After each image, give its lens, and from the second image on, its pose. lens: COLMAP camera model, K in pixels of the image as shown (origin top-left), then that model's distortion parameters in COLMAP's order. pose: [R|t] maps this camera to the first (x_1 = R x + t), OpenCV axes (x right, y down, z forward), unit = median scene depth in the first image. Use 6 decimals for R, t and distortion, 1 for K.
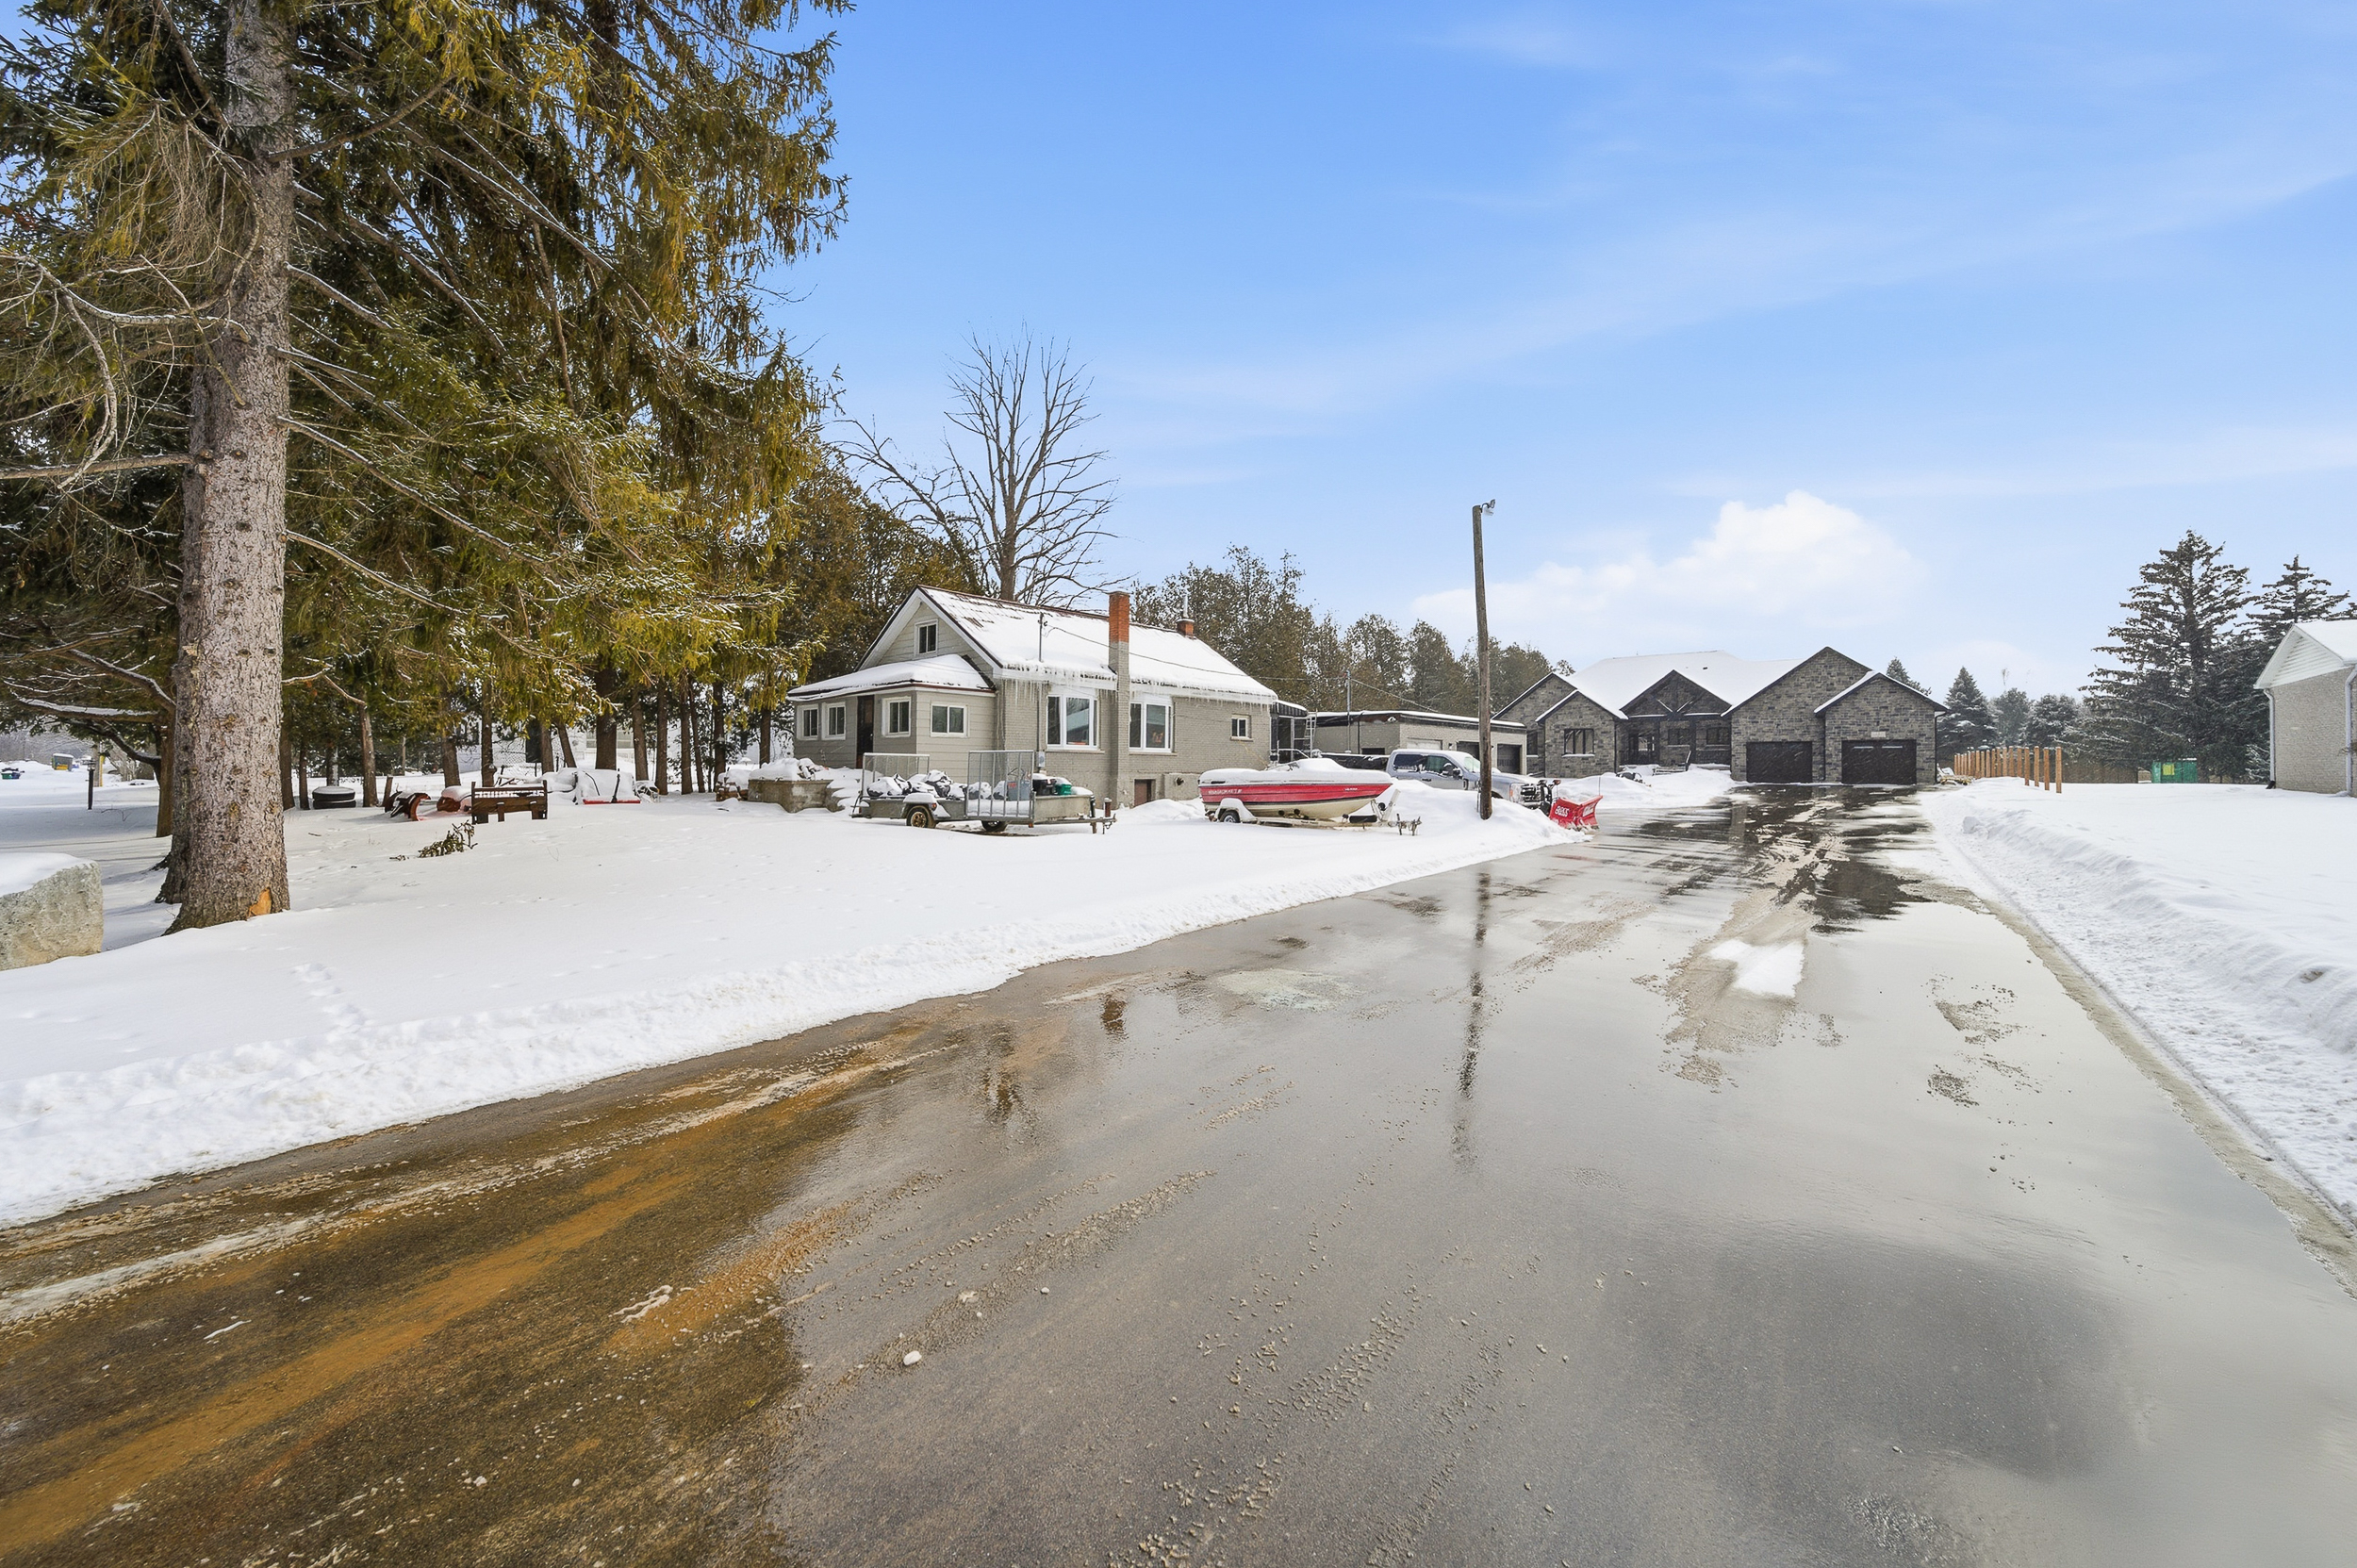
lens RADIAL K [[791.7, 0, 1184.1], [0, 791.7, 772.0], [0, 0, 1]] dist [0.000296, 0.000023]
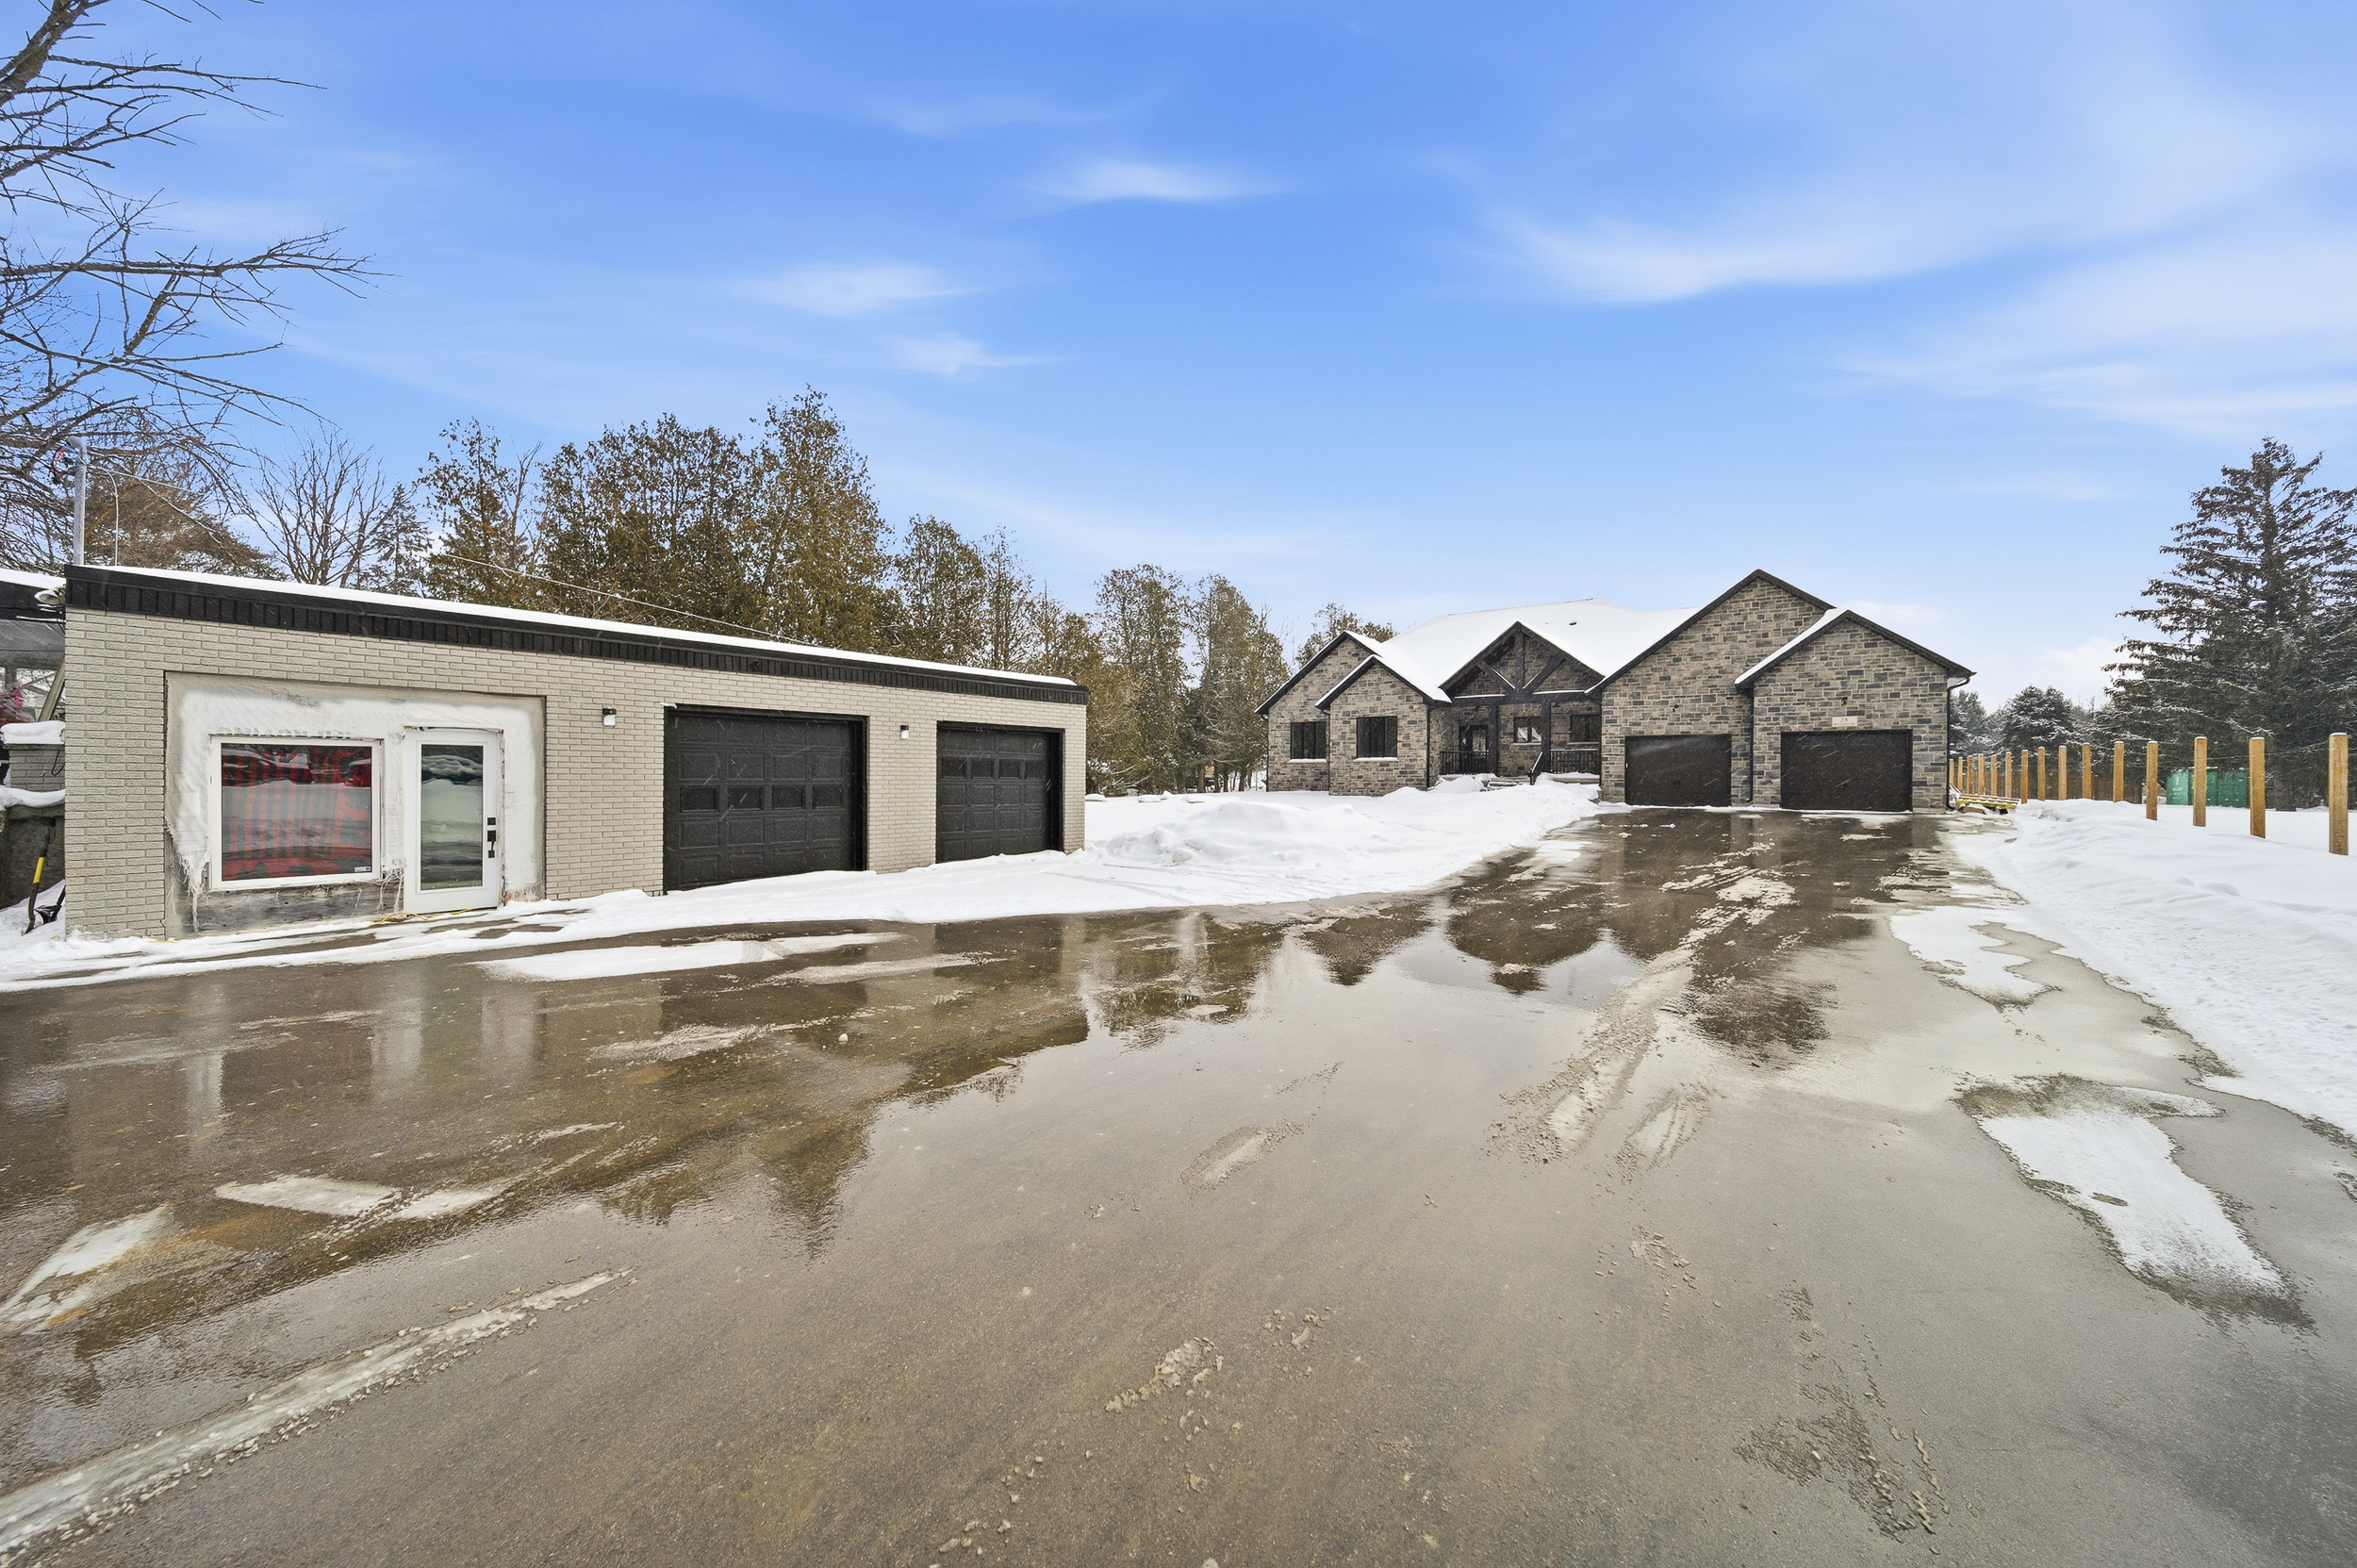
lens RADIAL K [[791.7, 0, 1172.6], [0, 791.7, 786.8], [0, 0, 1]] dist [0.000296, 0.000023]
pose [[0.999217, 0.000812, 0.039568, 0.326340], [-0.001193, 0.999953, 0.009599, -0.005055], [-0.039558, -0.009639, 0.999171, 0.394571]]
